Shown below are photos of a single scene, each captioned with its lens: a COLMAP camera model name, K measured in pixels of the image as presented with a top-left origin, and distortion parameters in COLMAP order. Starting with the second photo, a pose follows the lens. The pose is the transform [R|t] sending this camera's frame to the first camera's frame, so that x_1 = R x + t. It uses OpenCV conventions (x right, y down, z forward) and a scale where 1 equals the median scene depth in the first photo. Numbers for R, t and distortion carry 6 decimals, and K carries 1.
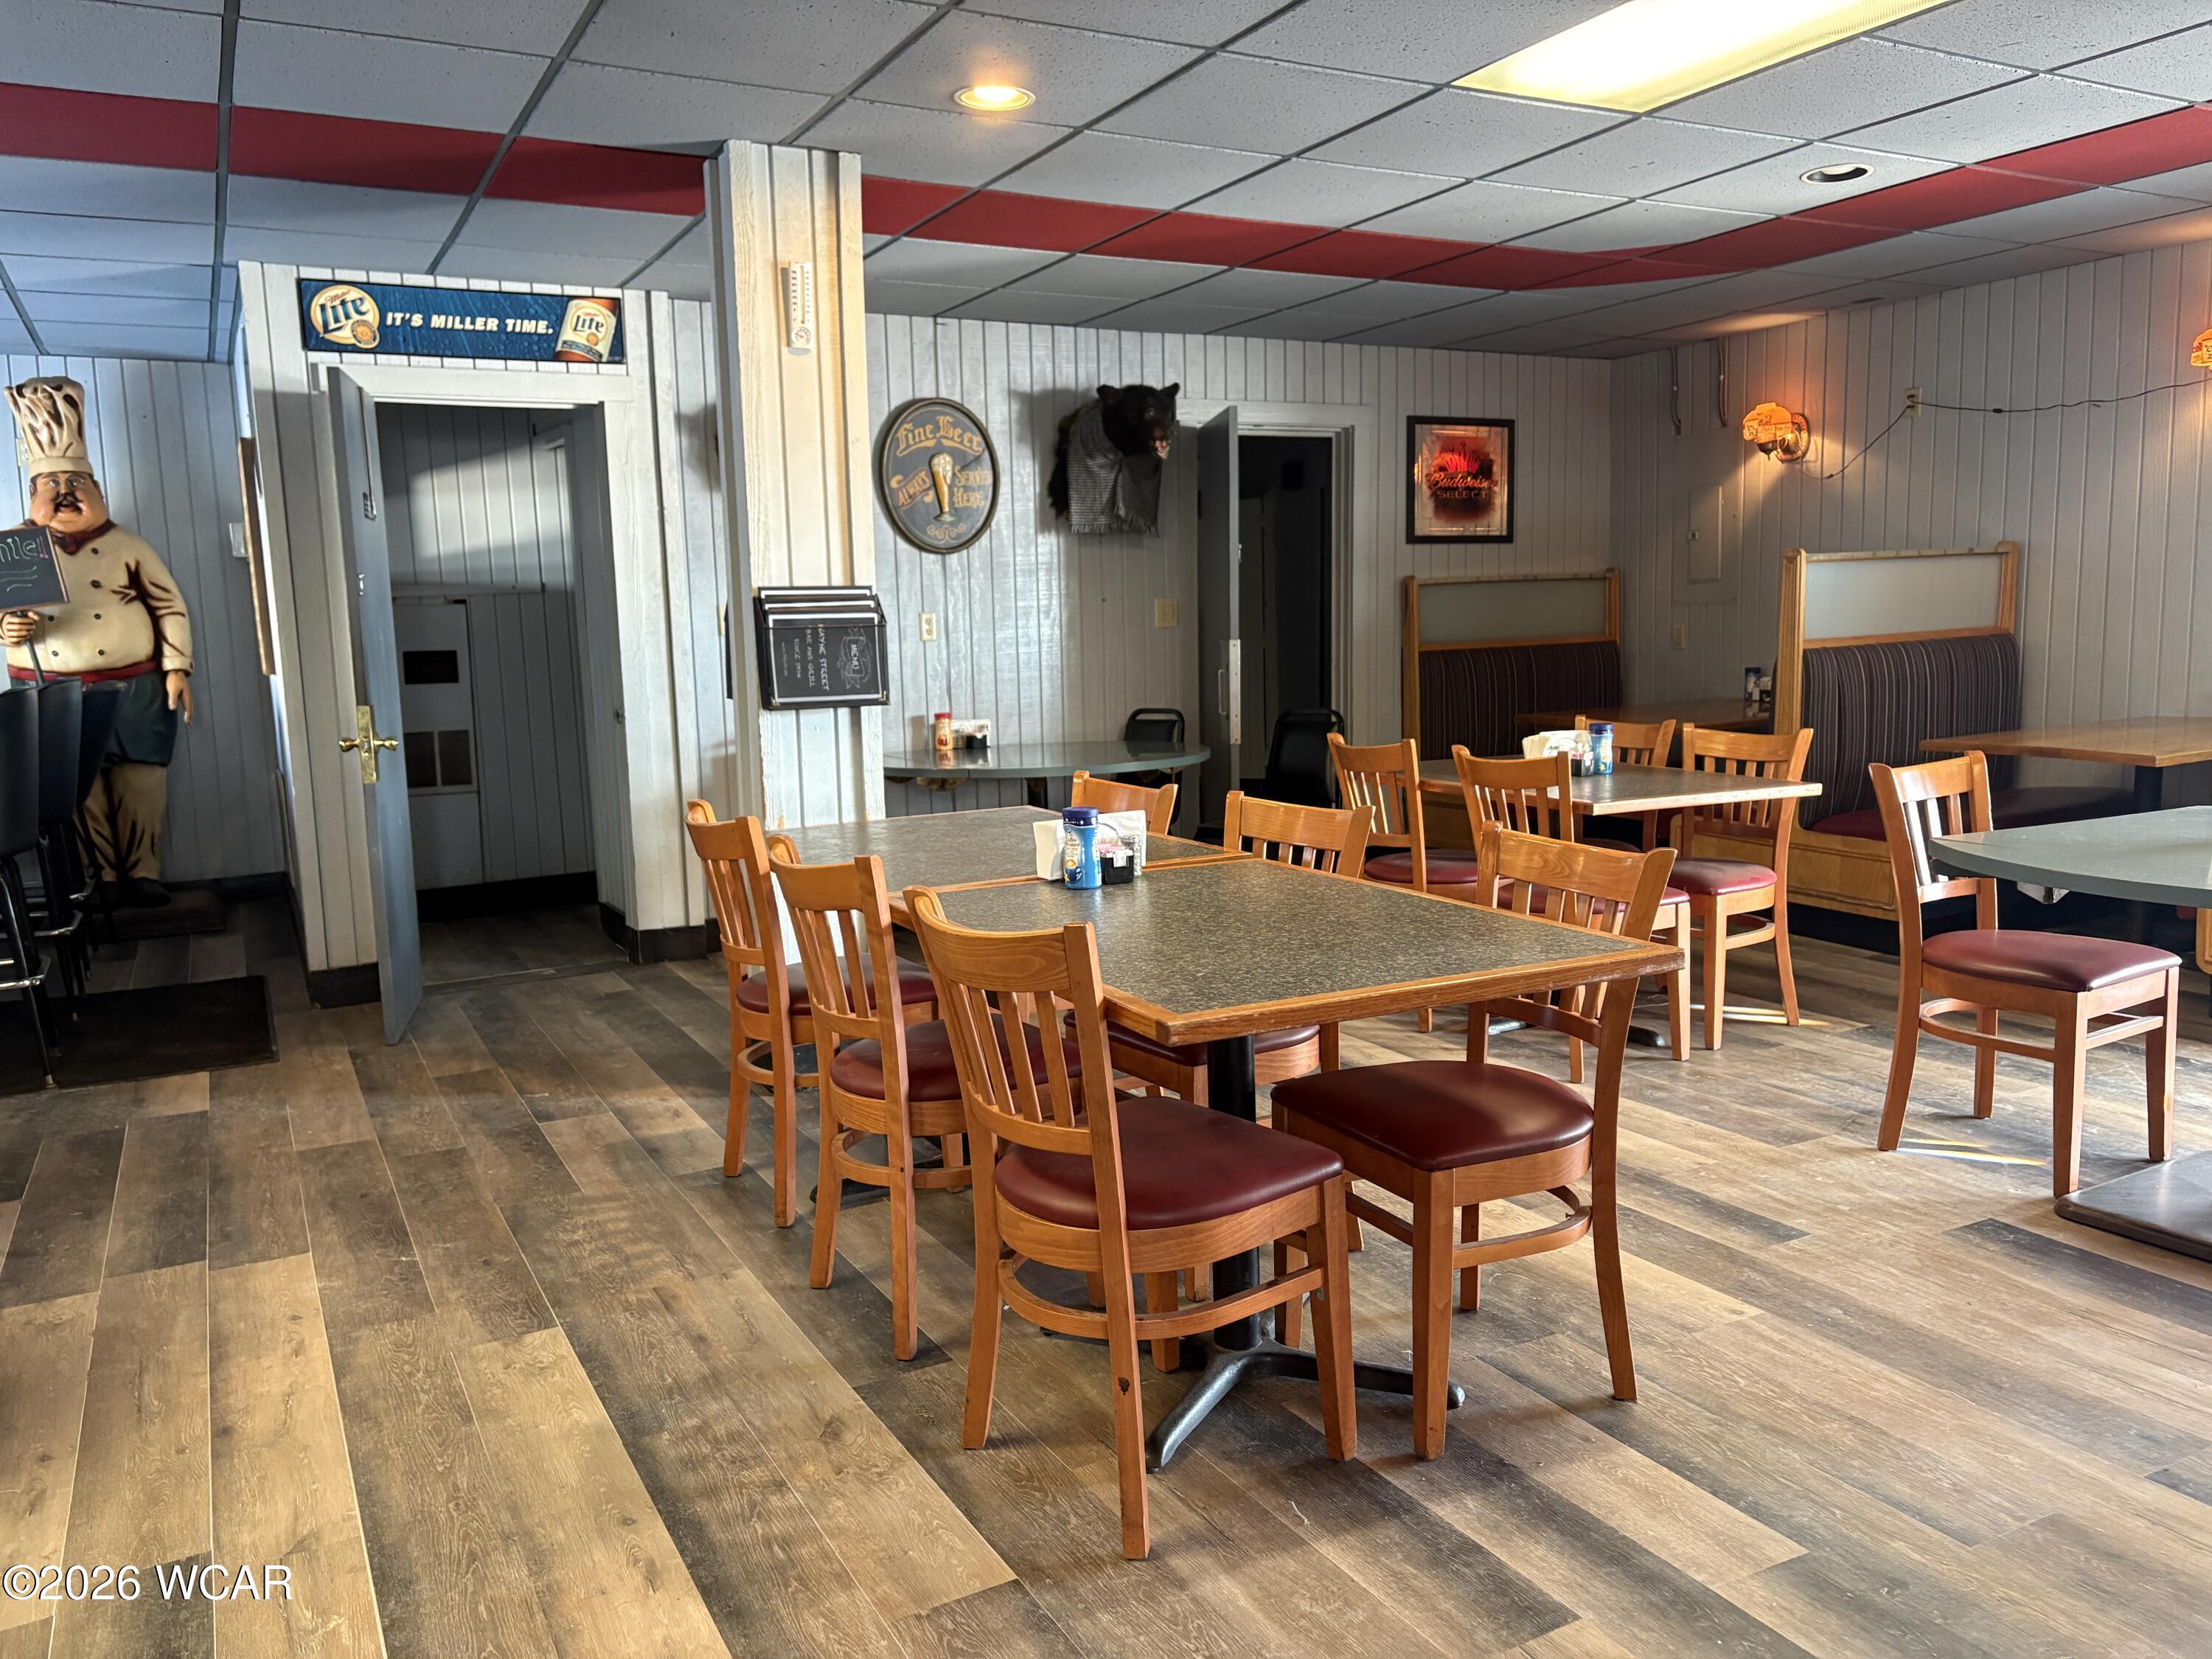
lens RADIAL K [[1660.2, 0, 1092.1], [0, 1660.2, 829.5], [0, 0, 1]] dist [0.054699, -0.061718]
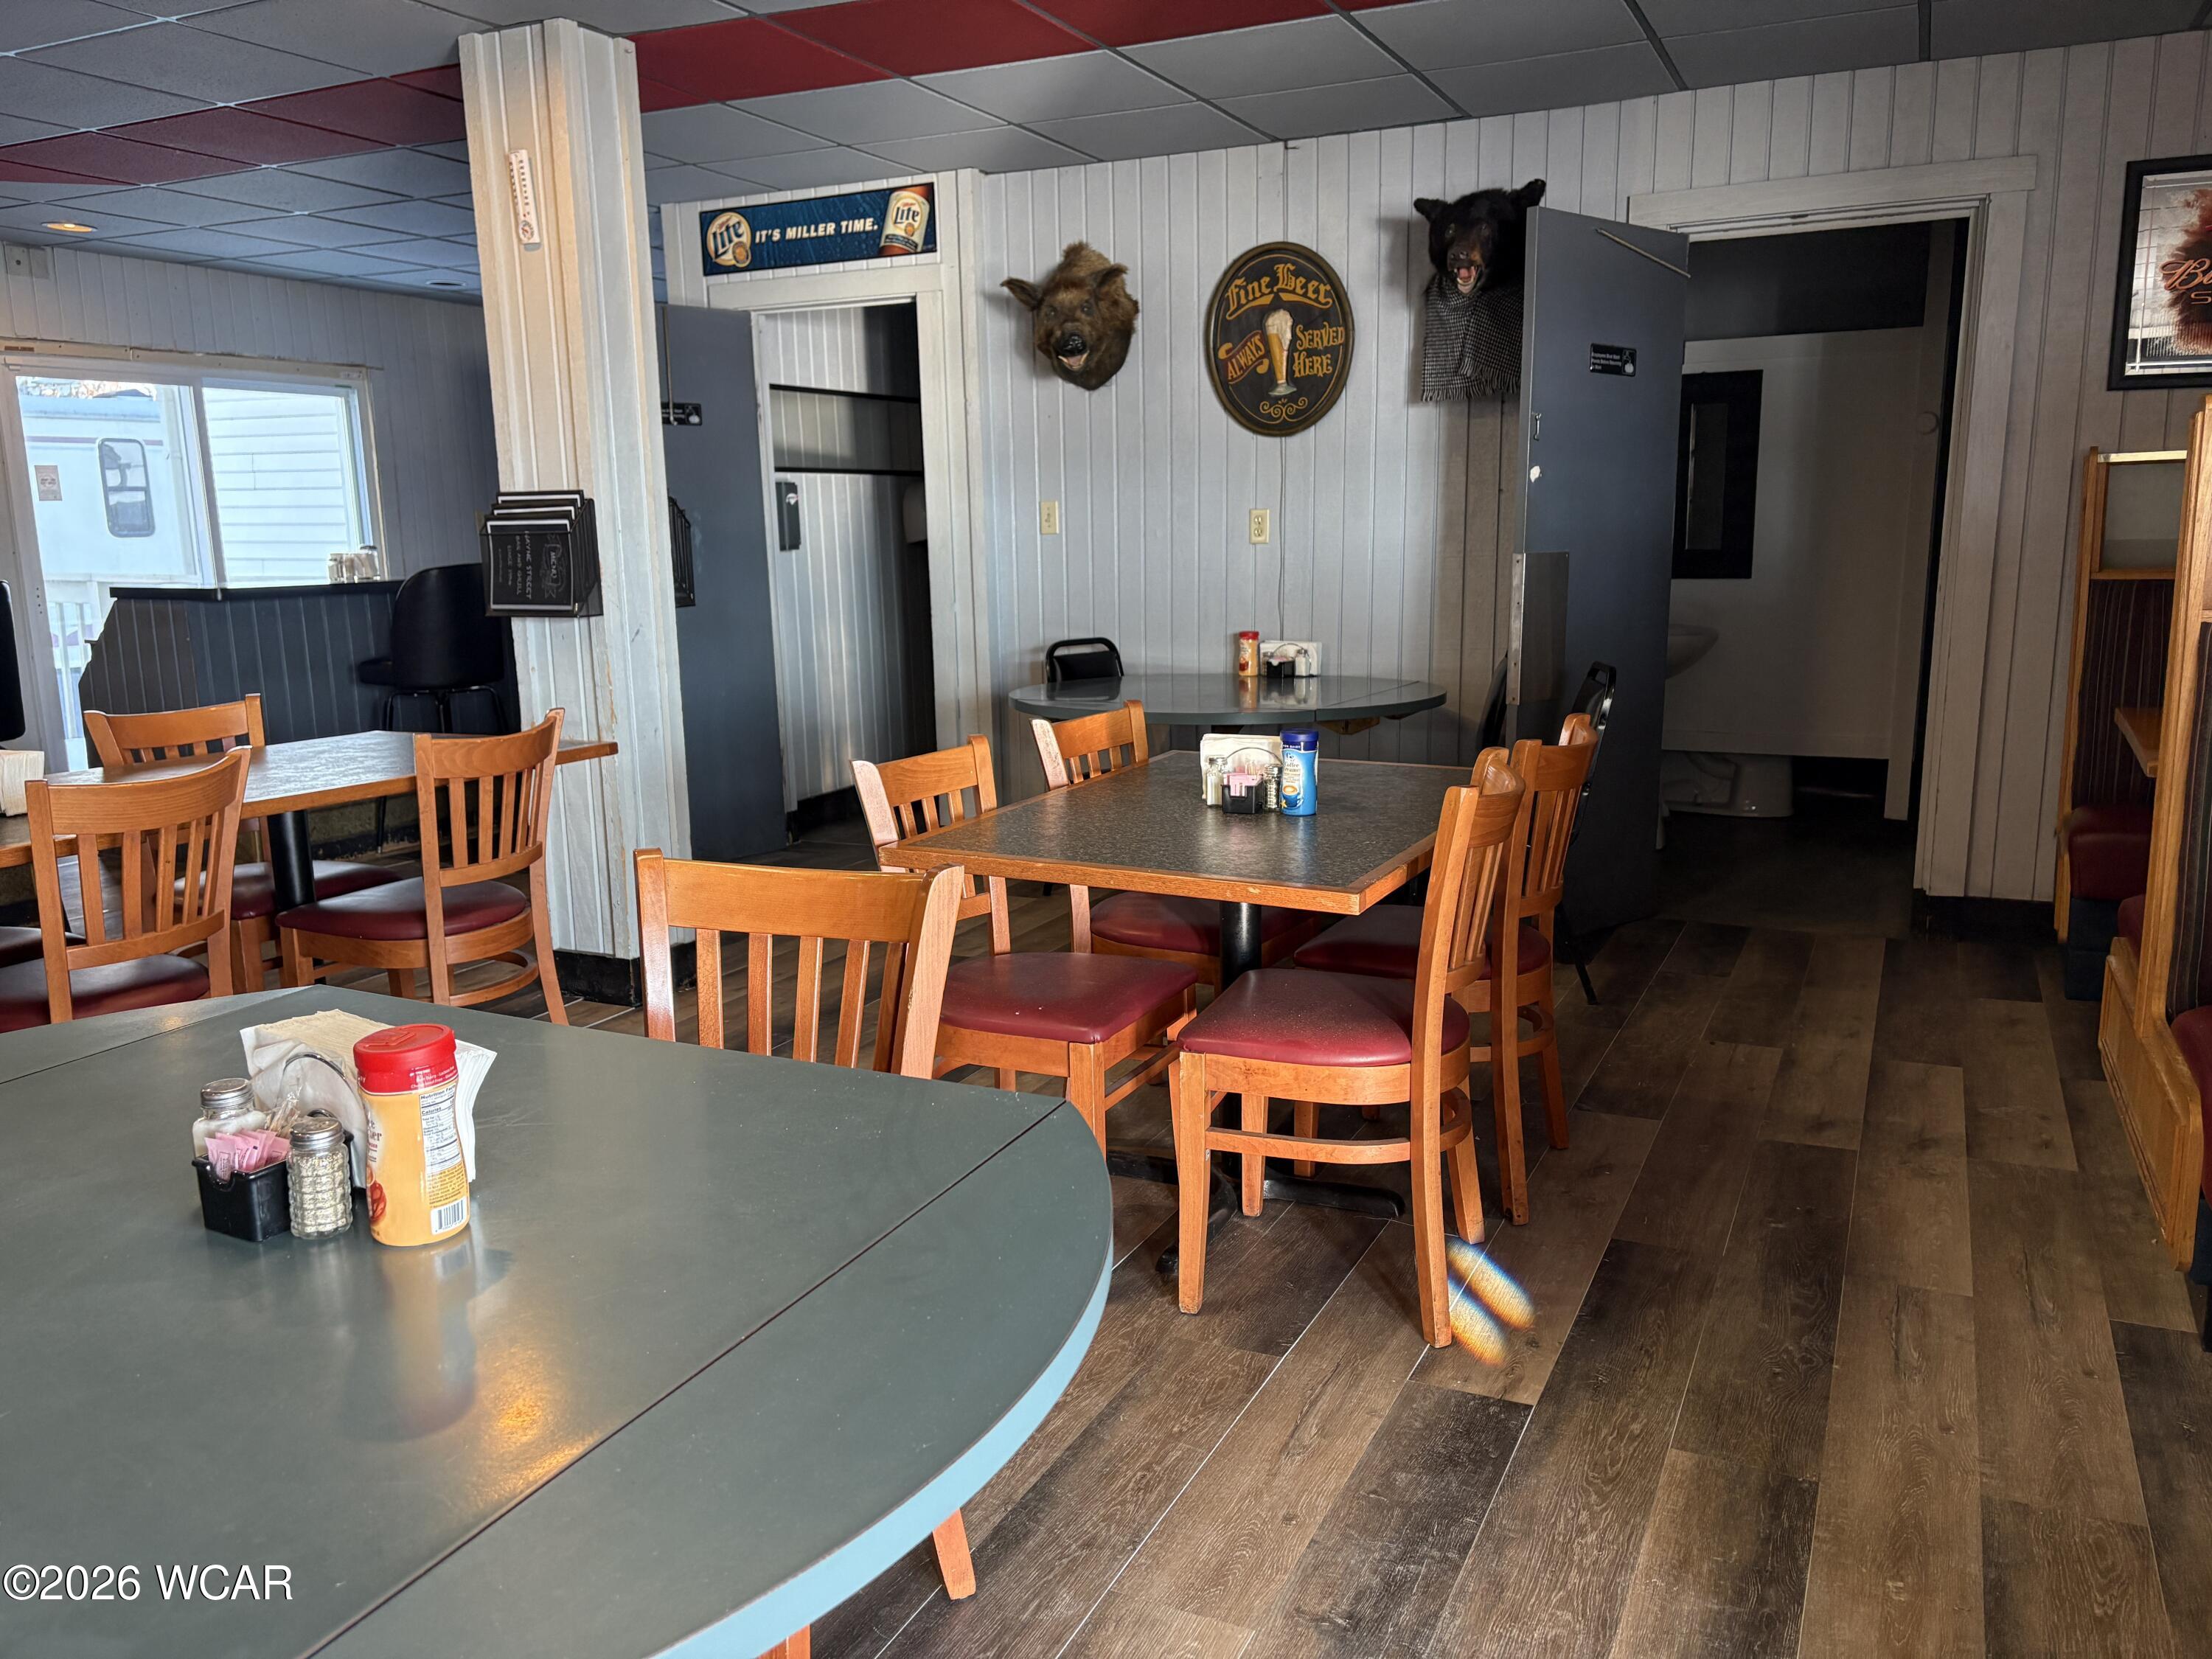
lens RADIAL K [[1660.2, 0, 1119.5], [0, 1660.2, 834.1], [0, 0, 1]] dist [0.054699, -0.061718]
pose [[0.592165, 0.165954, -0.788543, 0.562235], [-0.101880, 0.986130, 0.131029, -0.074100], [0.799350, 0.002746, 0.600859, 0.456922]]
